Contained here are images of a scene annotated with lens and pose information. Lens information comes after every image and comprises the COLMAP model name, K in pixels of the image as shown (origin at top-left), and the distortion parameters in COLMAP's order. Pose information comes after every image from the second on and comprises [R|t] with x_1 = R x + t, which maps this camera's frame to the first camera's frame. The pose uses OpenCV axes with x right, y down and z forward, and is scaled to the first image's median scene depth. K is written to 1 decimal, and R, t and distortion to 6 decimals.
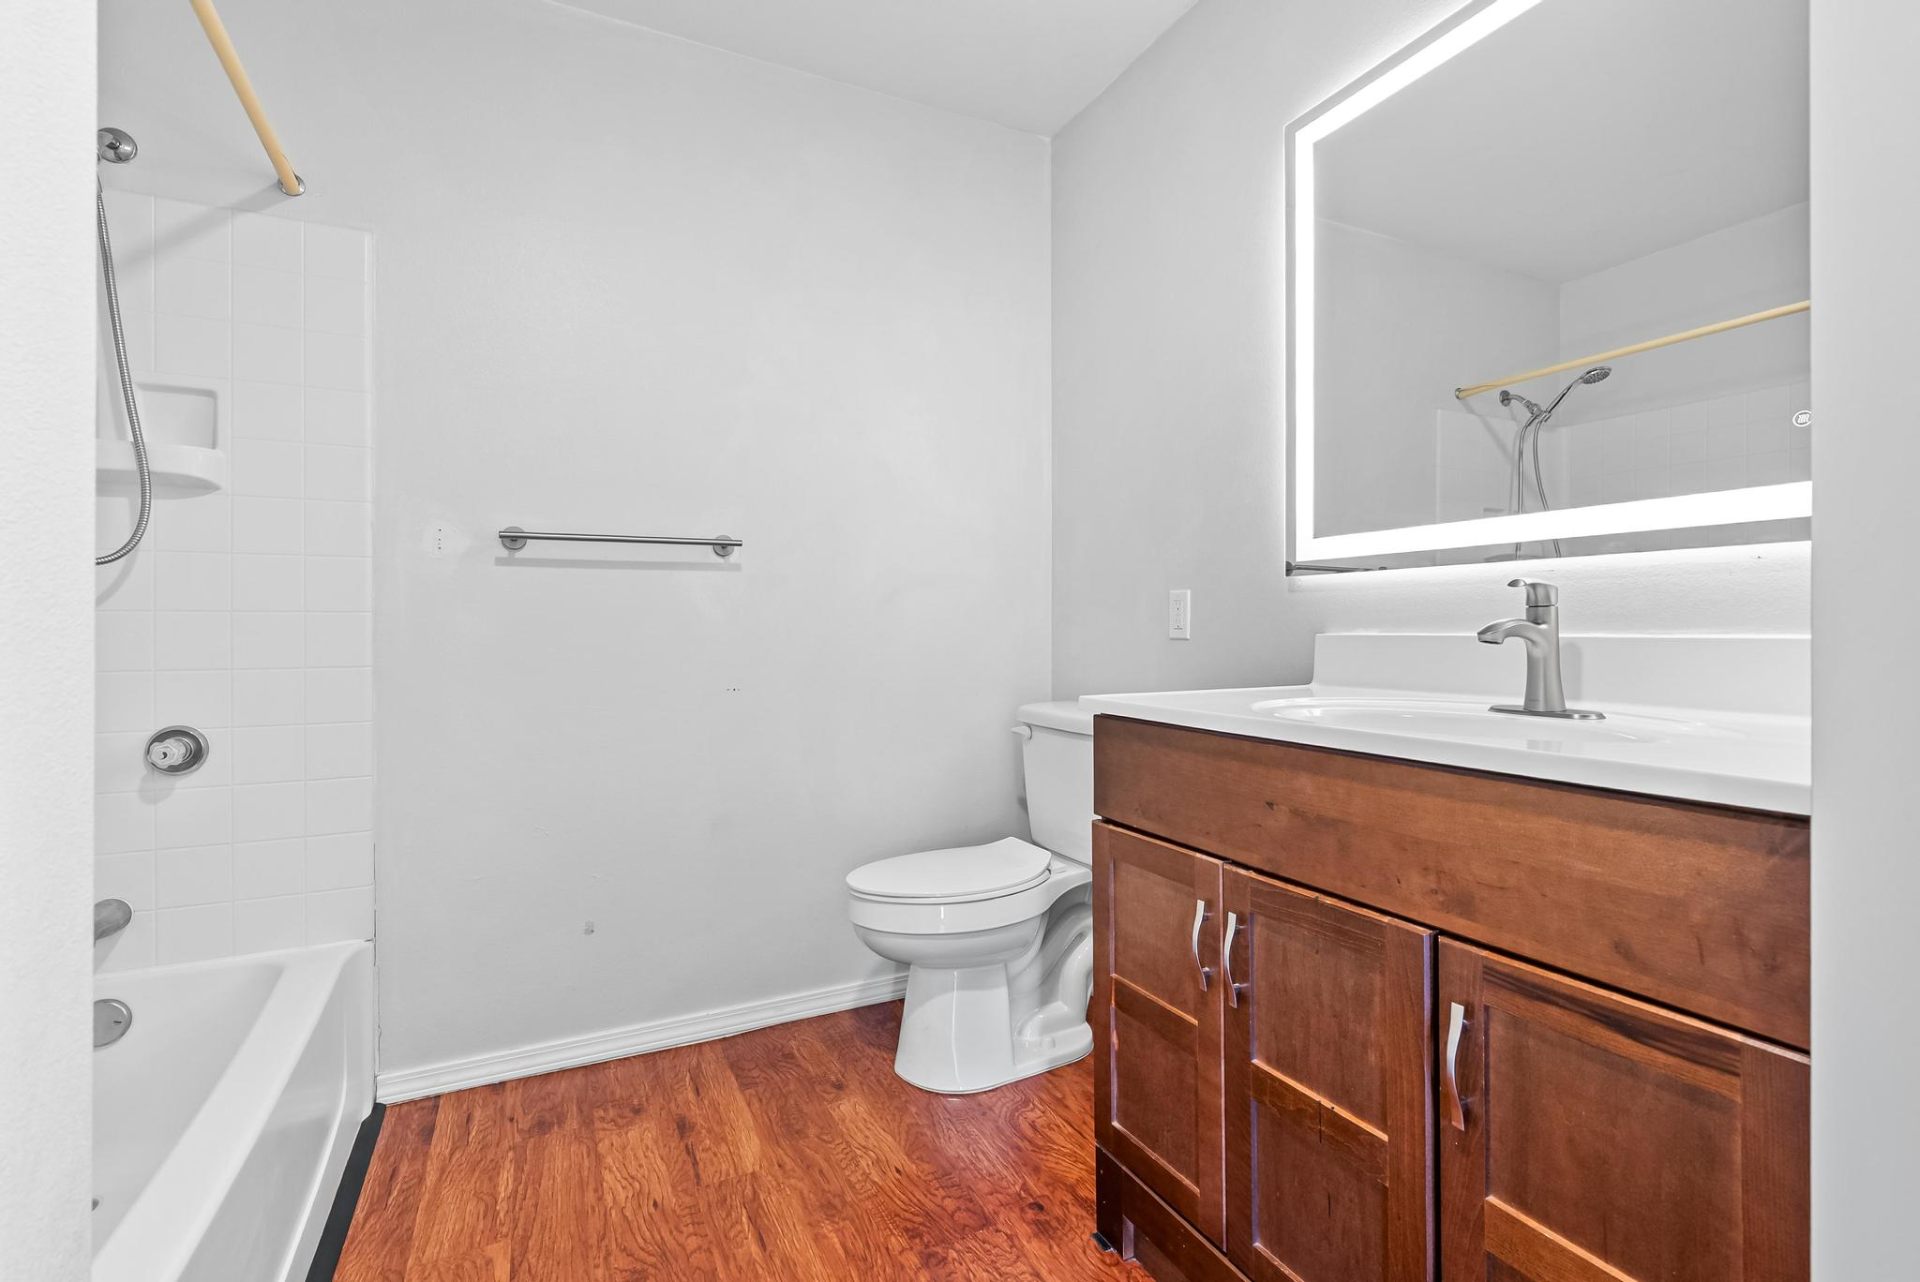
lens RADIAL K [[867.5, 0, 962.3], [0, 867.5, 636.9], [0, 0, 1]] dist [-0.007439, 0.000945]
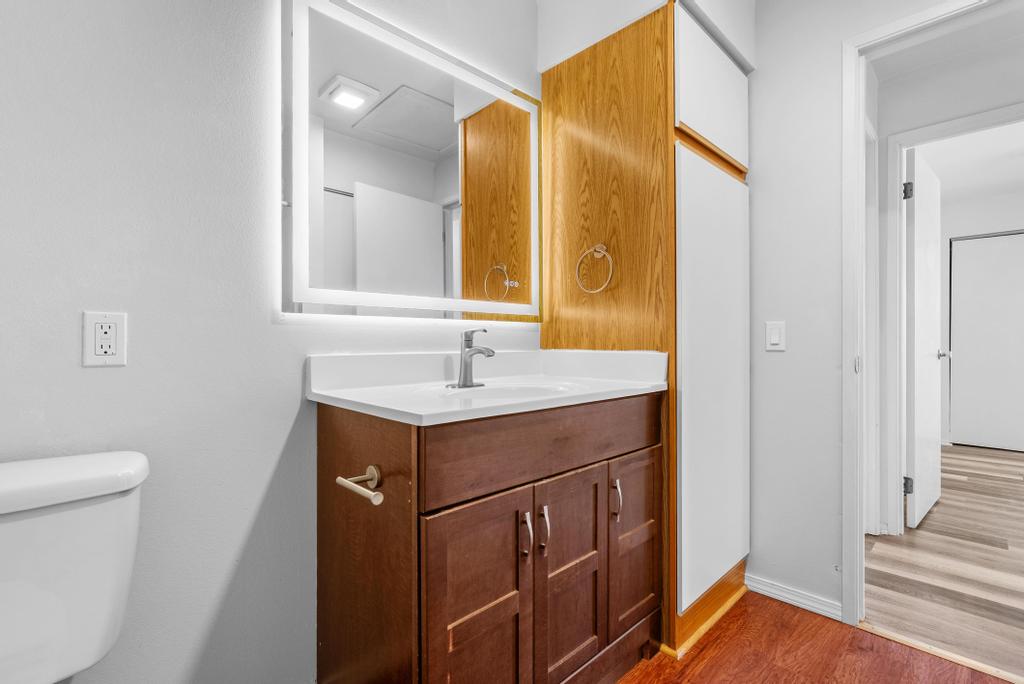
lens RADIAL K [[462.7, 0, 513.2], [0, 462.7, 339.8], [0, 0, 1]] dist [-0.007439, 0.000945]
pose [[-0.296560, 0.003650, 0.955007, -0.600846], [0.010894, 0.999941, -0.000438, -0.036112], [-0.954952, 0.010274, -0.296582, 1.325891]]
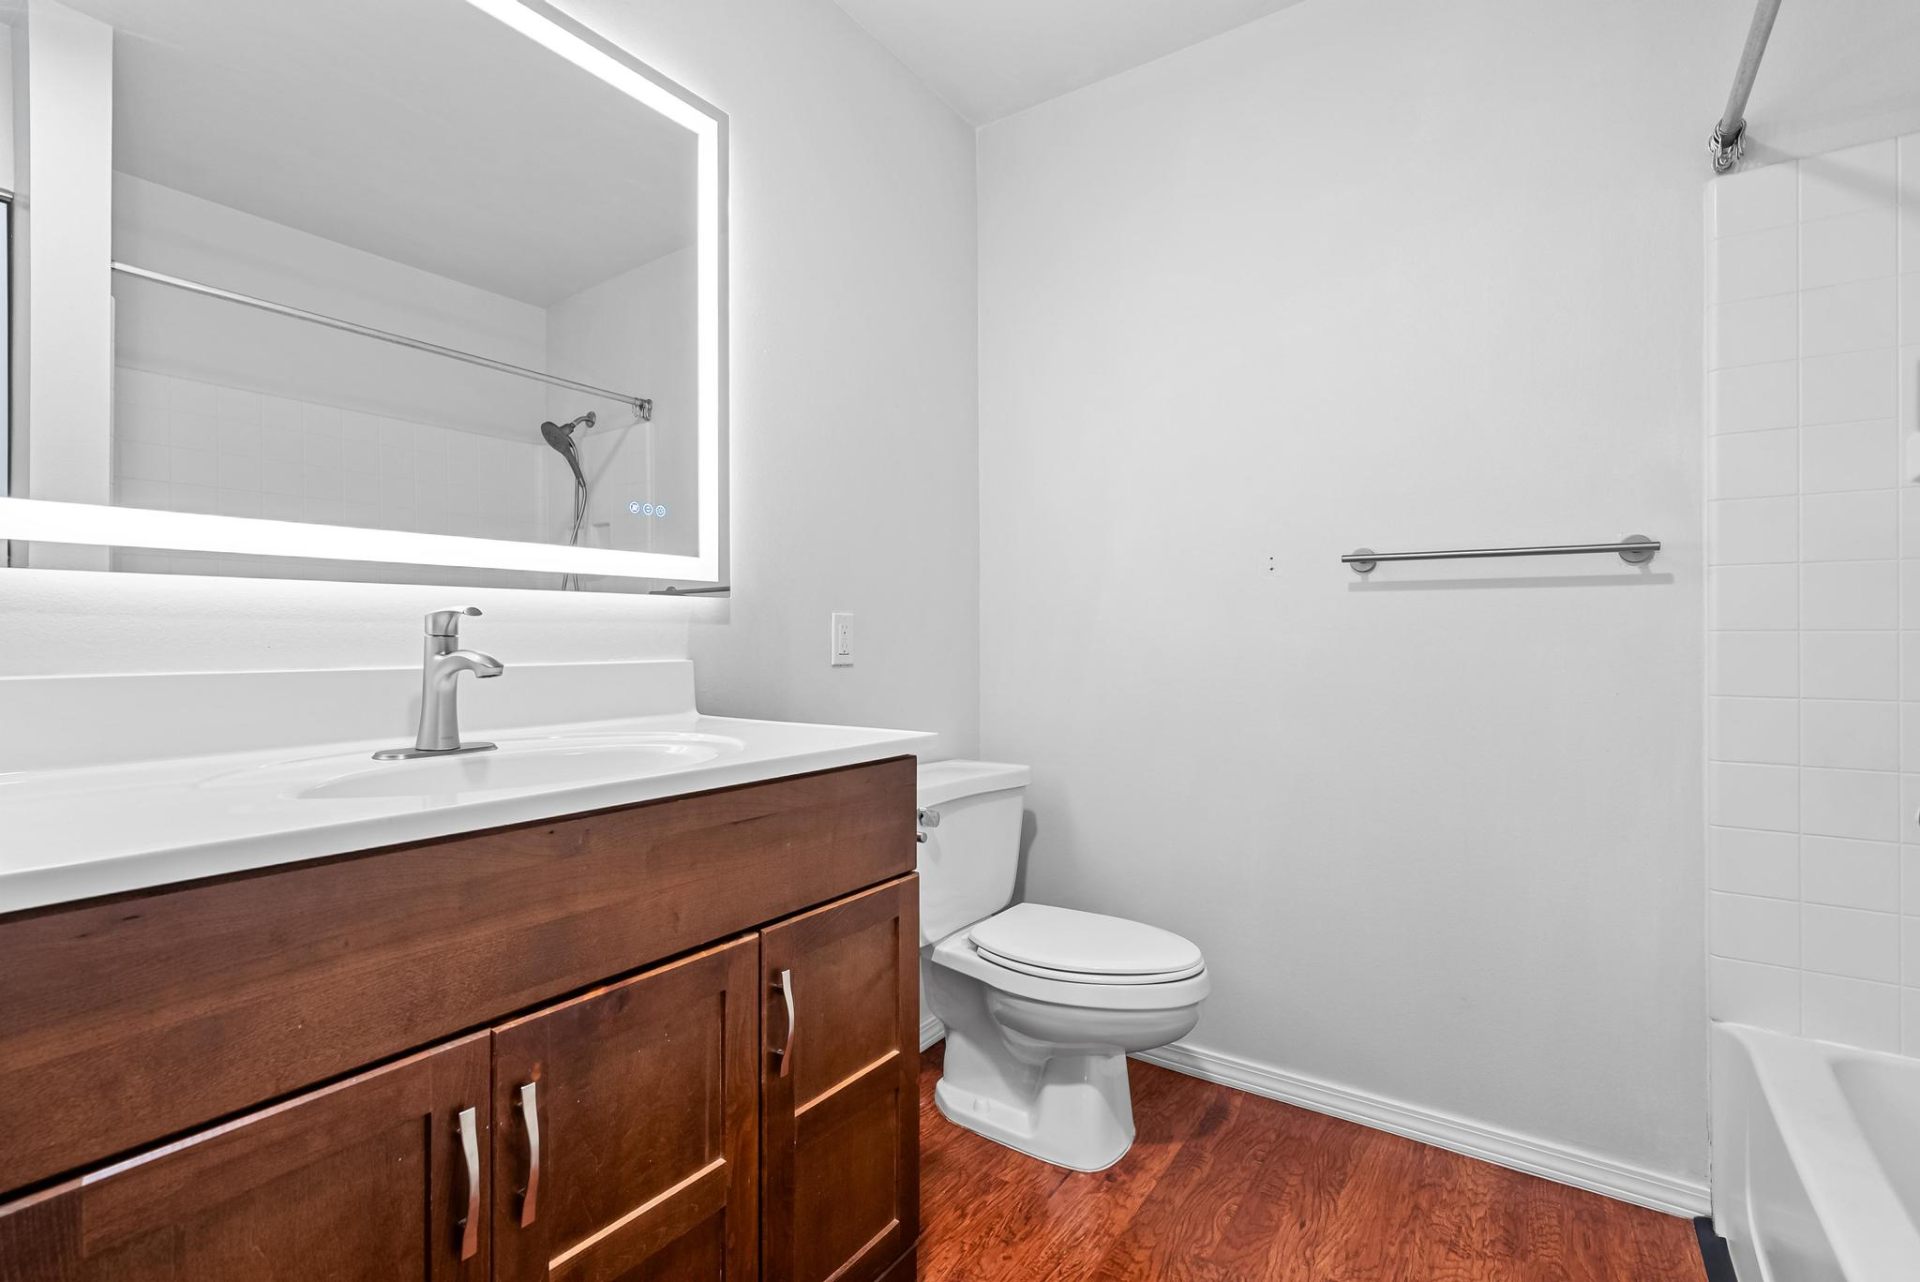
lens RADIAL K [[867.5, 0, 962.3], [0, 867.5, 636.9], [0, 0, 1]] dist [-0.007439, 0.000945]
pose [[-0.487667, 0.002447, 0.873027, -0.447410], [0.015130, 0.999870, 0.005649, -0.033050], [-0.872899, 0.015964, -0.487640, 1.016338]]
